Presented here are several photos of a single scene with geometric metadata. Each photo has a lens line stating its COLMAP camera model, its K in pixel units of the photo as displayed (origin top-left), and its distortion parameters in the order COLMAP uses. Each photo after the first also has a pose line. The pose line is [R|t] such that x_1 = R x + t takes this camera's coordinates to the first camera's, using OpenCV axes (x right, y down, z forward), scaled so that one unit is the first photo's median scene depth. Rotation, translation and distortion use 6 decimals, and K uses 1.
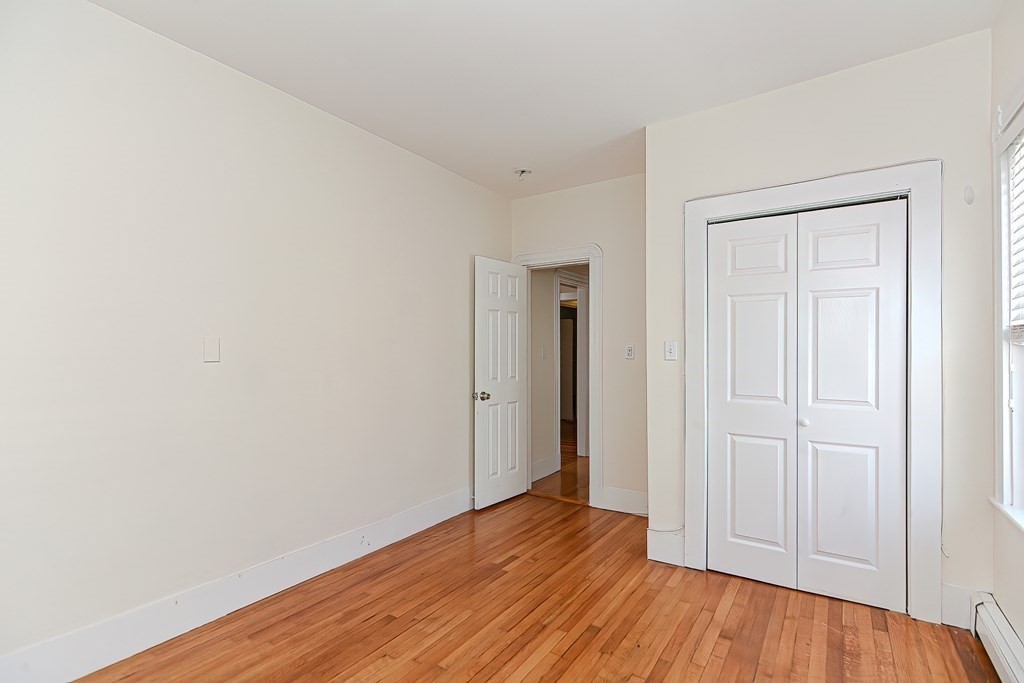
lens RADIAL K [[480.5, 0, 510.7], [0, 480.5, 343.8], [0, 0, 1]] dist [0.001677, -0.000097]
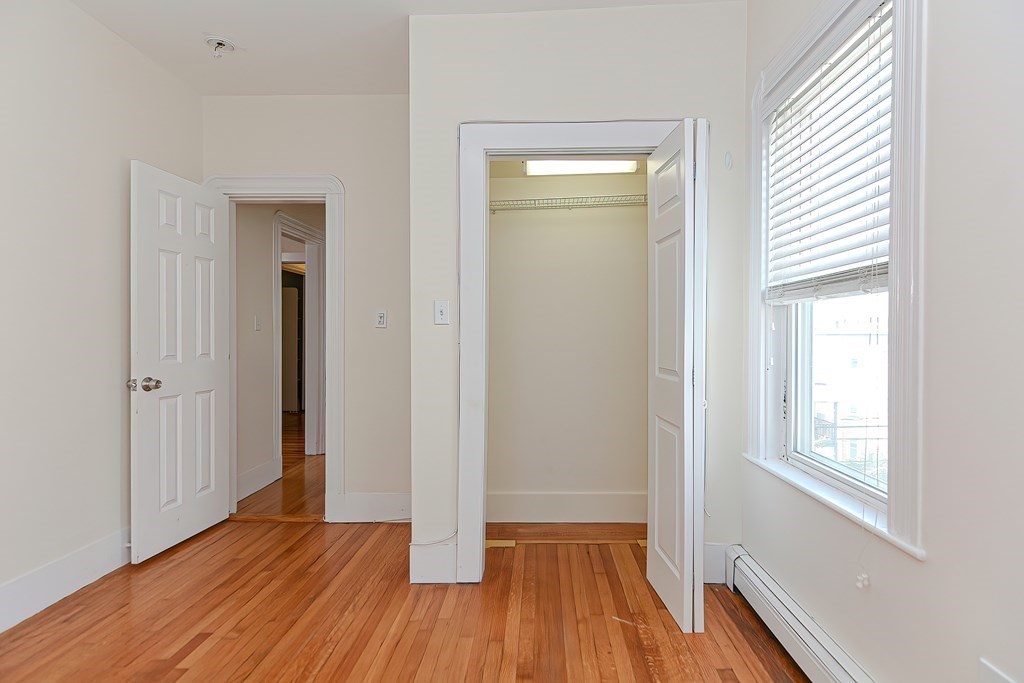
lens RADIAL K [[494.1, 0, 525.3], [0, 494.1, 340.8], [0, 0, 1]] dist [0.003151, -0.000920]
pose [[0.845164, -0.002074, 0.534503, 0.016291], [-0.013242, 0.999604, 0.024816, 0.032528], [-0.534343, -0.028051, 0.844802, 0.206557]]
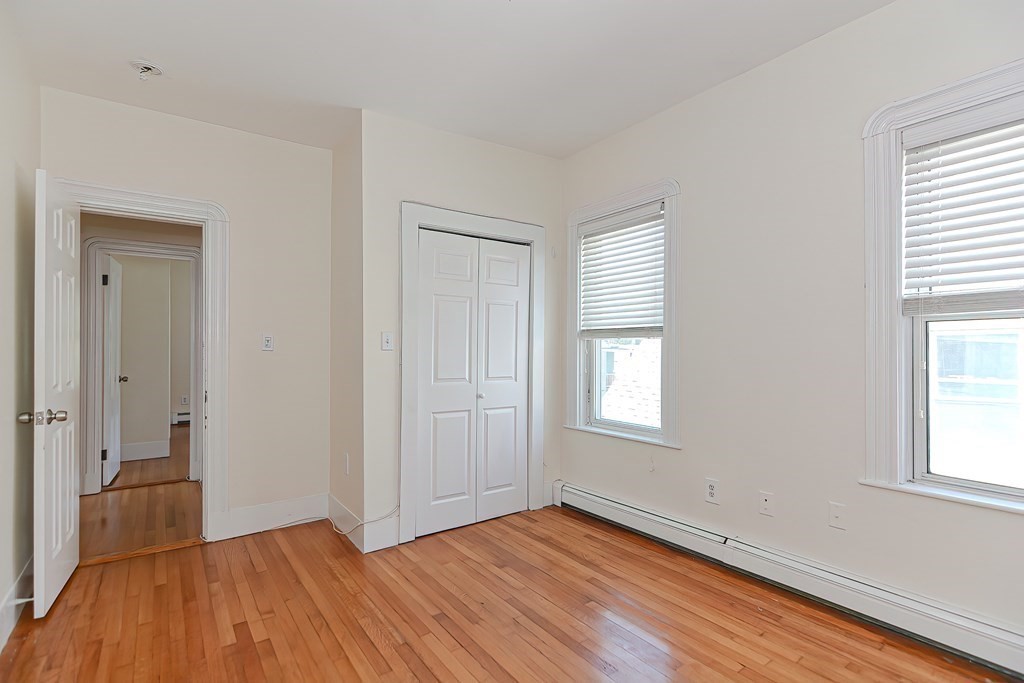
lens RADIAL K [[490.7, 0, 512.0], [0, 490.7, 341.5], [0, 0, 1]] dist [0.002185, 0.000176]
pose [[0.360586, 0.011809, 0.932651, -0.453083], [-0.019289, 0.999800, -0.005201, 0.013038], [-0.932526, -0.016115, 0.360742, 0.306756]]
